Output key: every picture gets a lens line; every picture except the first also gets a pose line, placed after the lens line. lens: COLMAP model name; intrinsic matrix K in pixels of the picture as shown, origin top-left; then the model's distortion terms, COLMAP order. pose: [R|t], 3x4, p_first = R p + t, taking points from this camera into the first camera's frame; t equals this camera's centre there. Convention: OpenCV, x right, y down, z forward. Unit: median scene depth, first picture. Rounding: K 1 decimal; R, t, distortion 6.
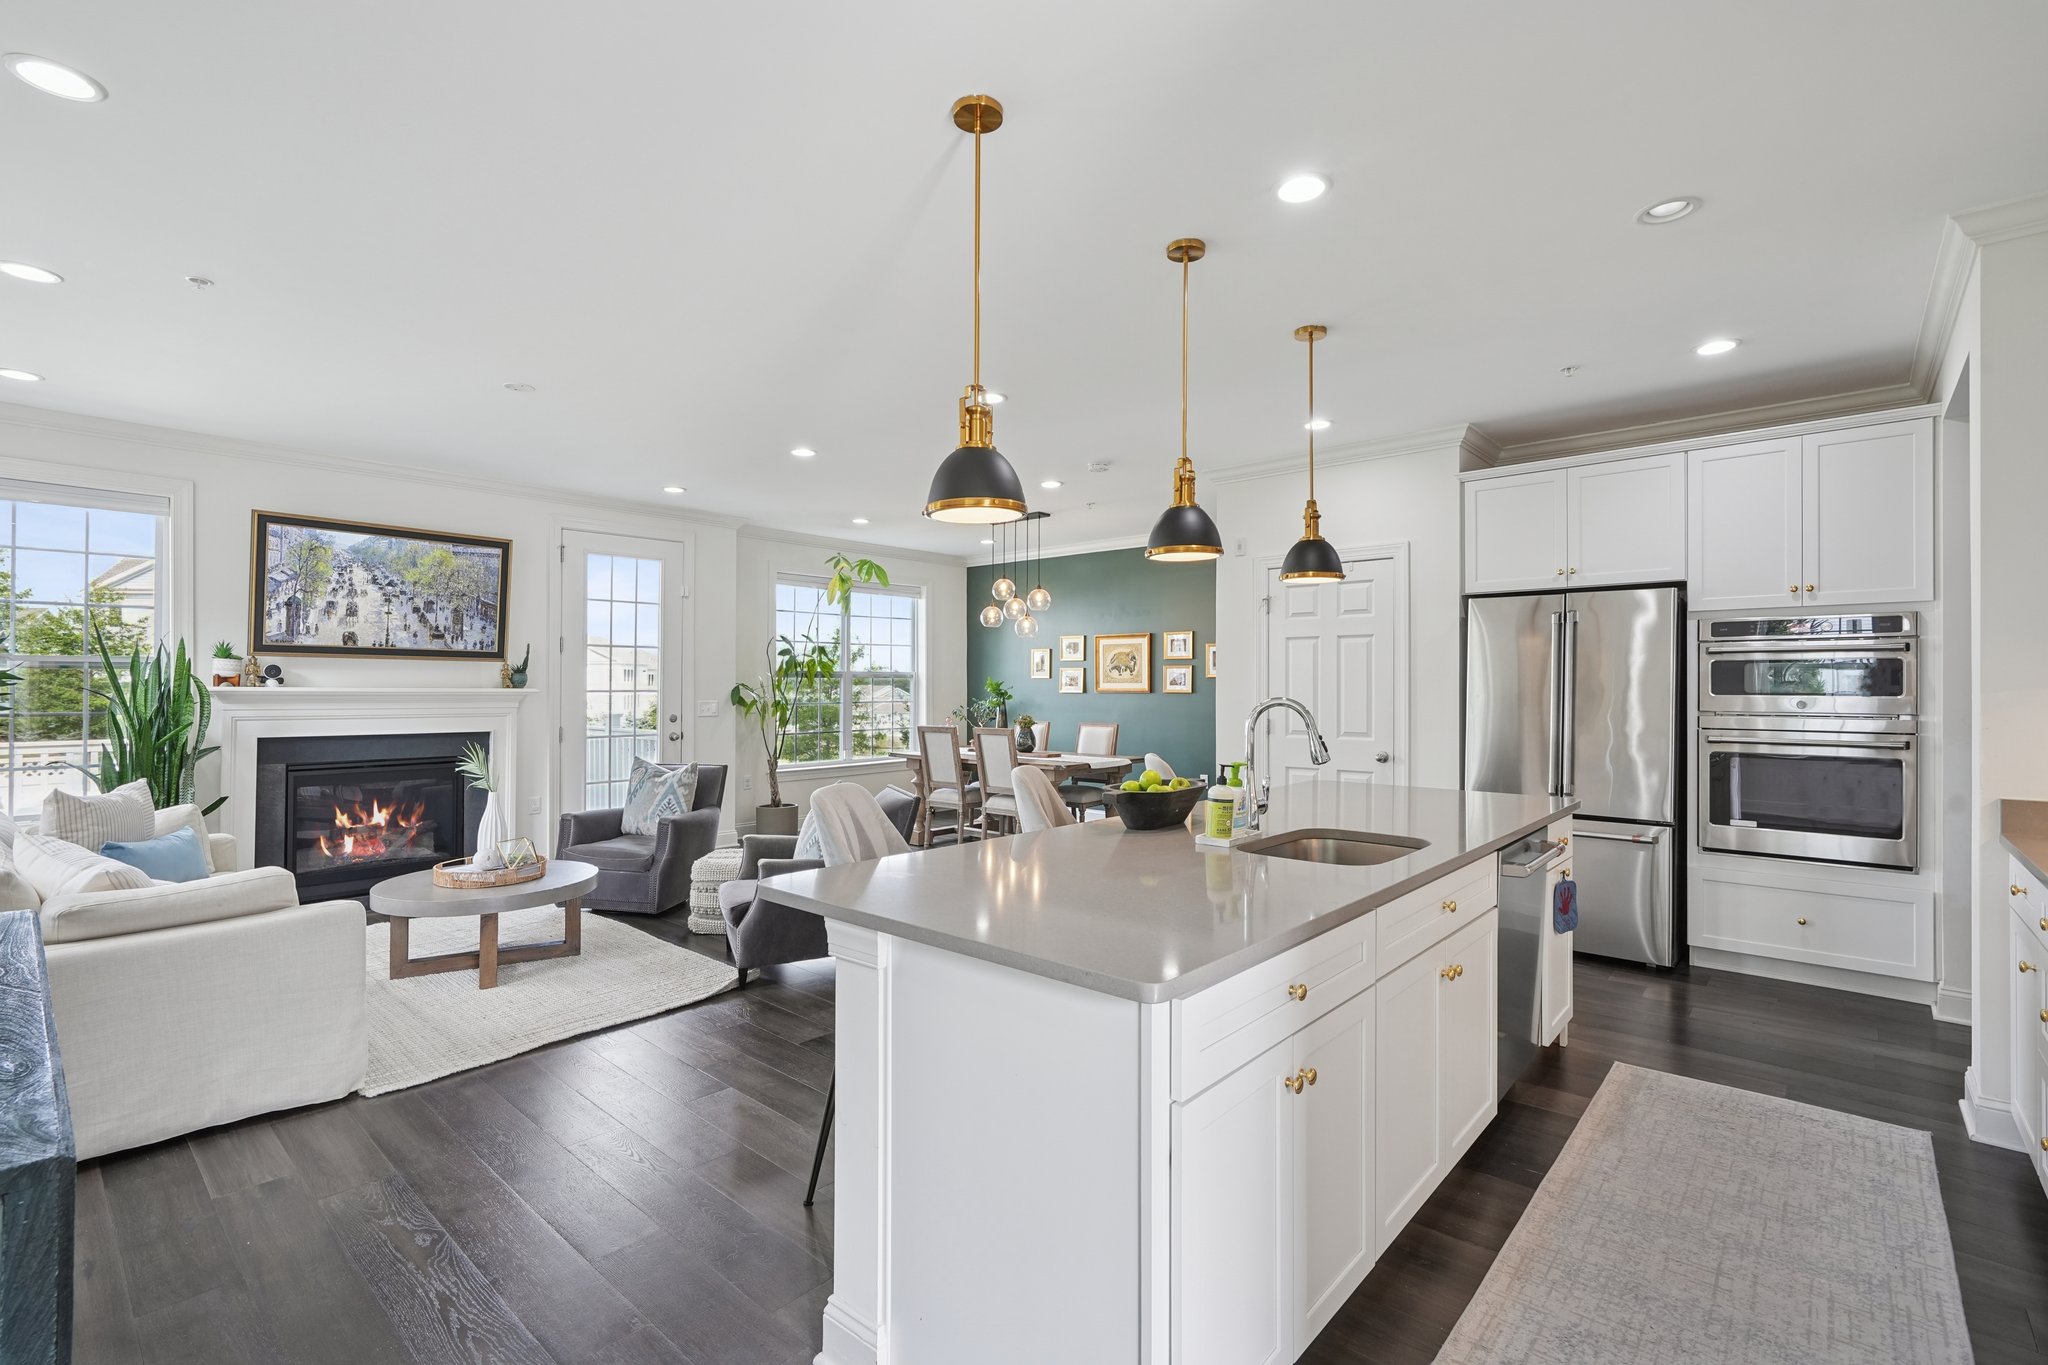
lens RADIAL K [[925.0, 0, 1043.7], [0, 925.0, 690.7], [0, 0, 1]] dist [-0.010595, 0.003965]
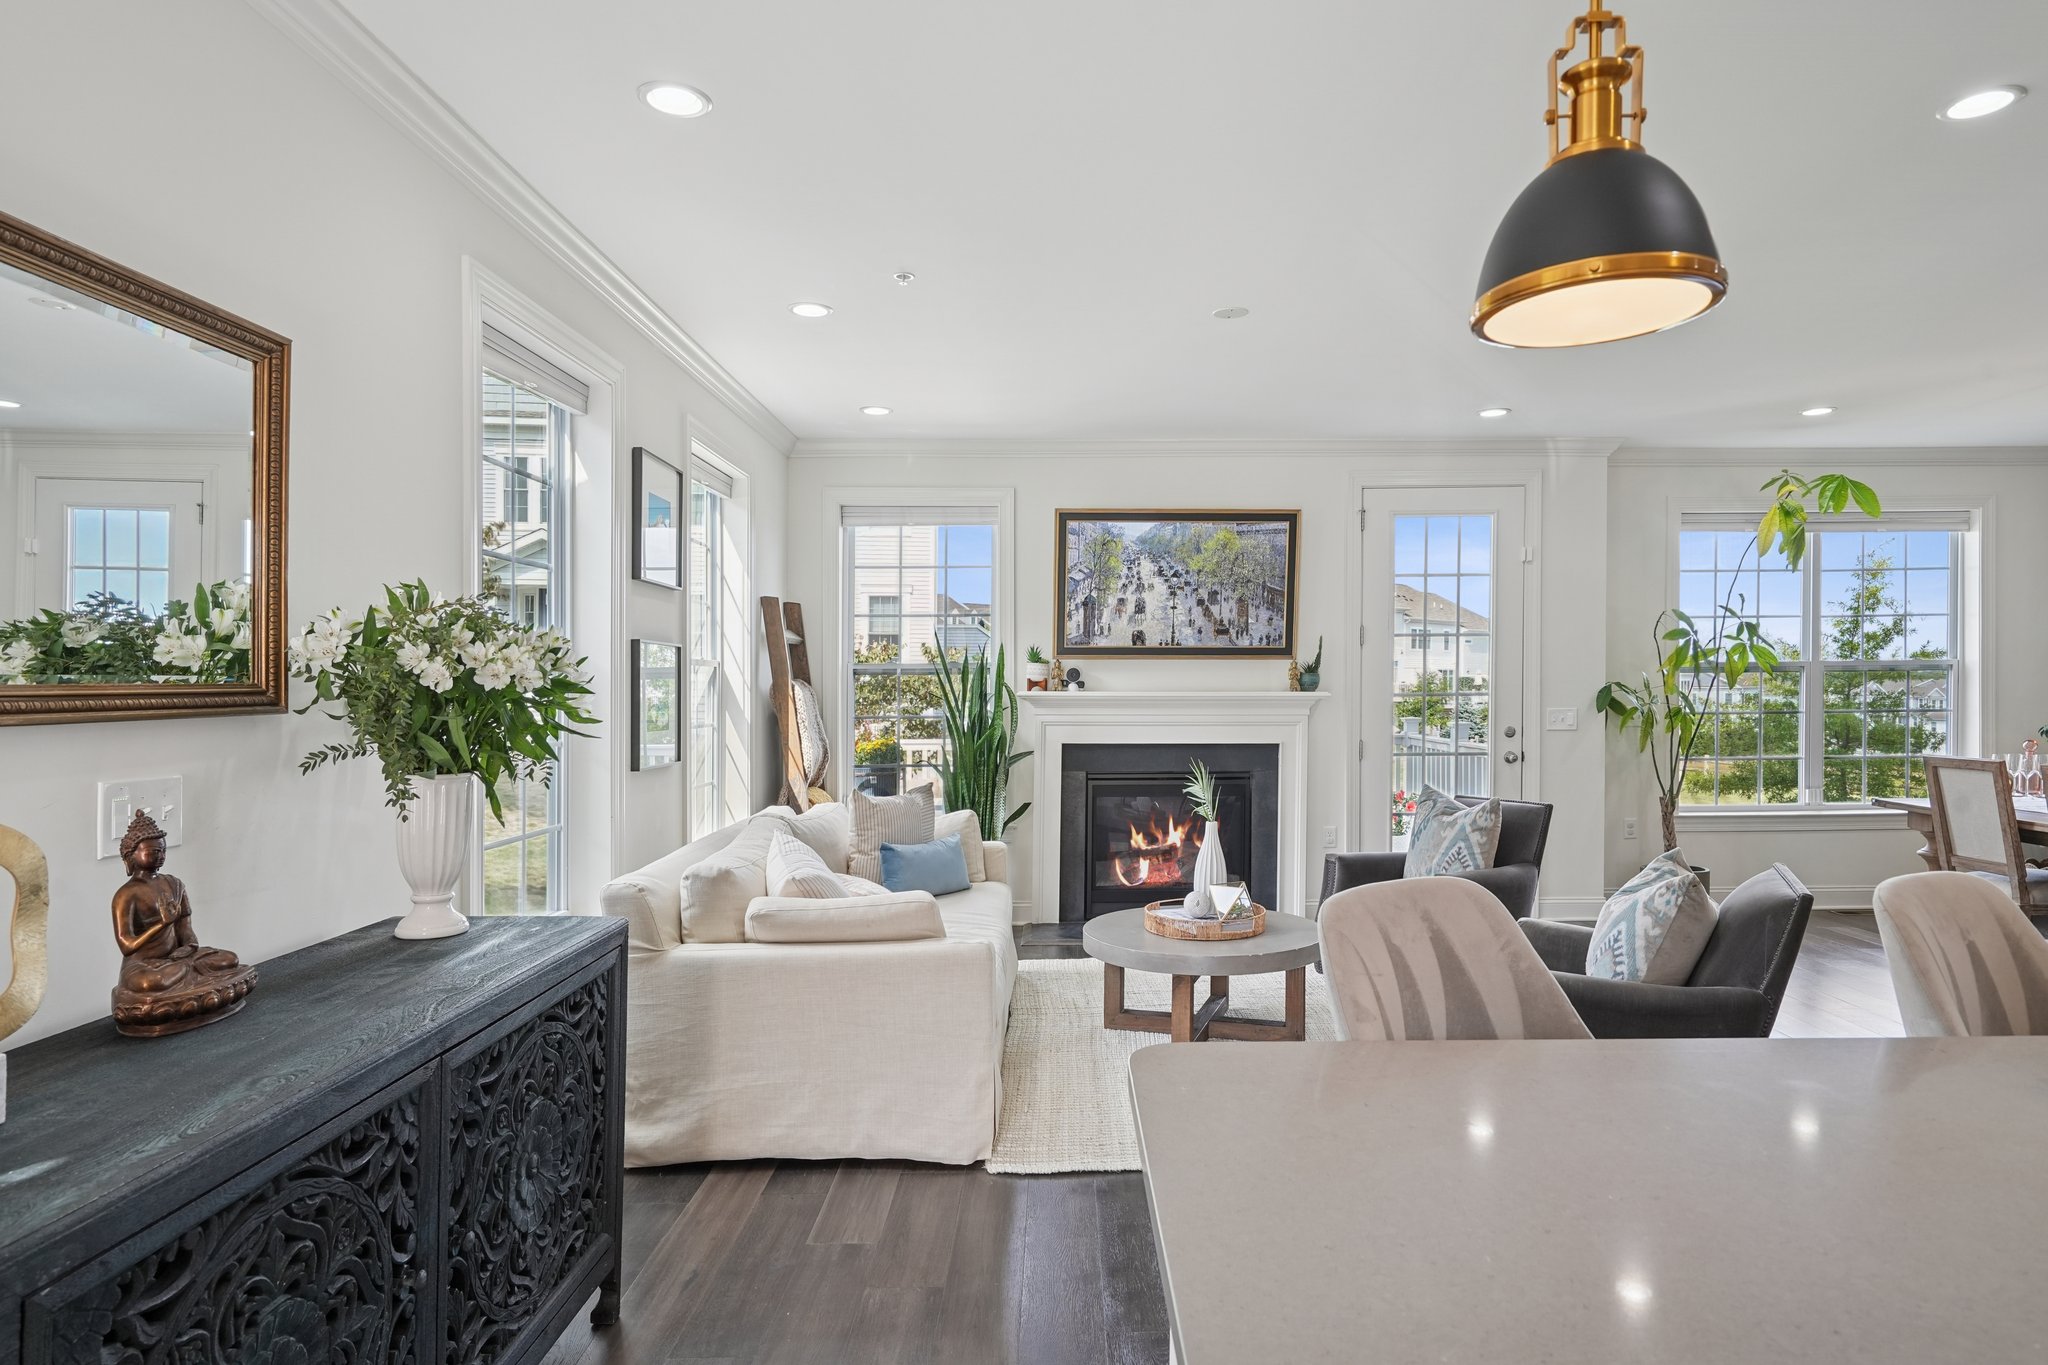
lens RADIAL K [[1194.9, 0, 1017.4], [0, 1194.9, 696.2], [0, 0, 1]] dist [0.000264, 0.000548]
pose [[0.664216, -0.000585, -0.747540, 0.049026], [0.003447, 0.999991, 0.002280, -0.002011], [0.747533, -0.004091, 0.664212, 0.118447]]
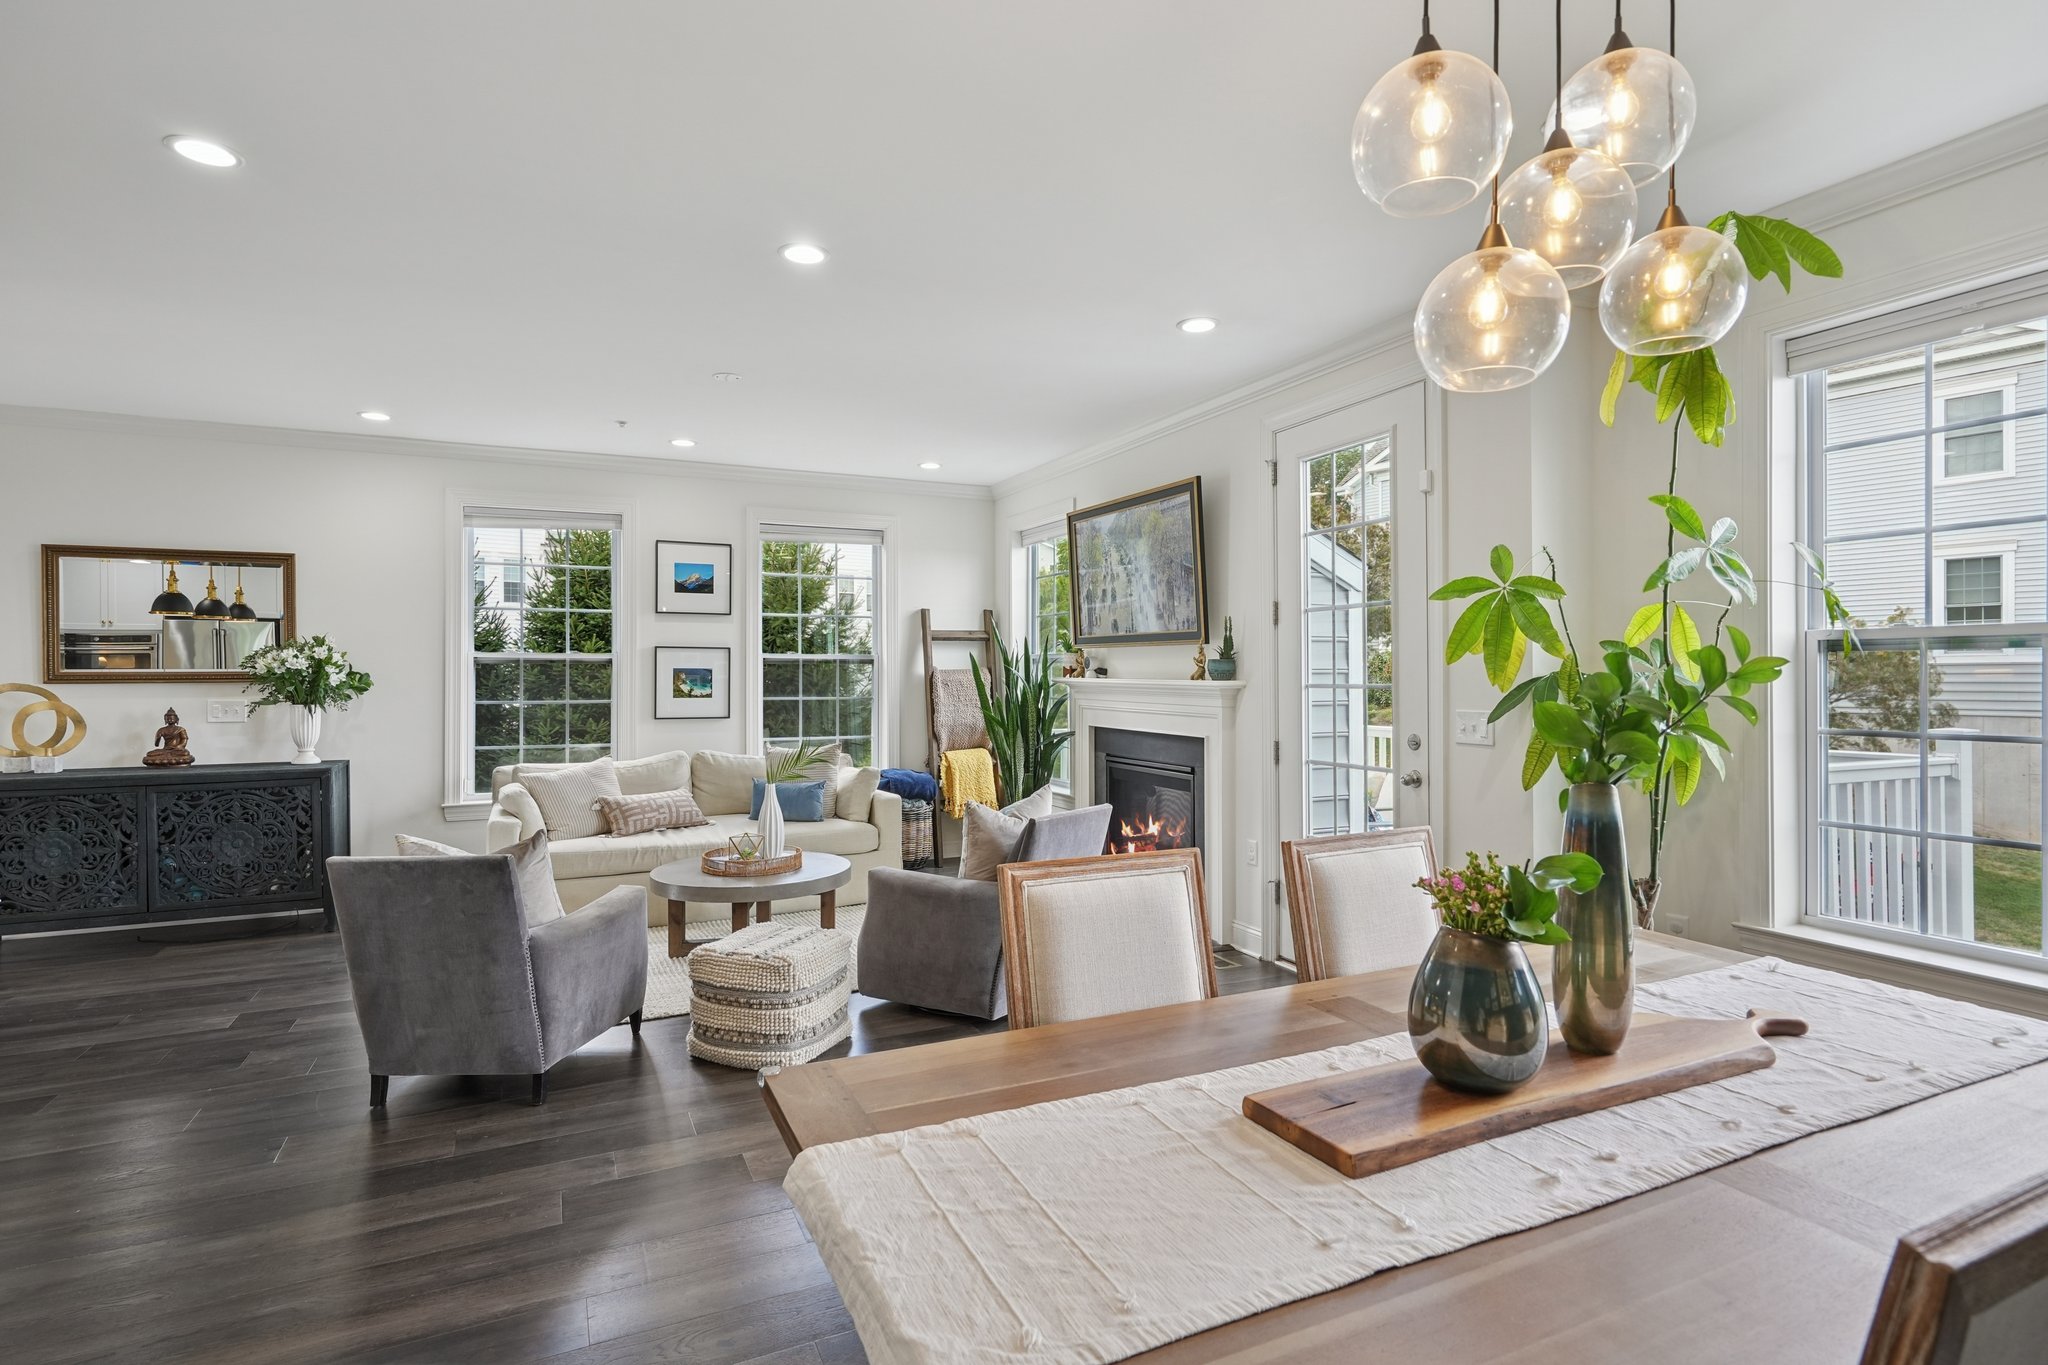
lens RADIAL K [[1031.6, 0, 1018.3], [0, 1031.6, 680.1], [0, 0, 1]] dist [0.002162, 0.000101]
pose [[-0.392739, 0.002669, -0.919646, 0.240204], [-0.005048, 0.999974, 0.005057, -0.006431], [0.919636, 0.006628, -0.392715, 1.265685]]
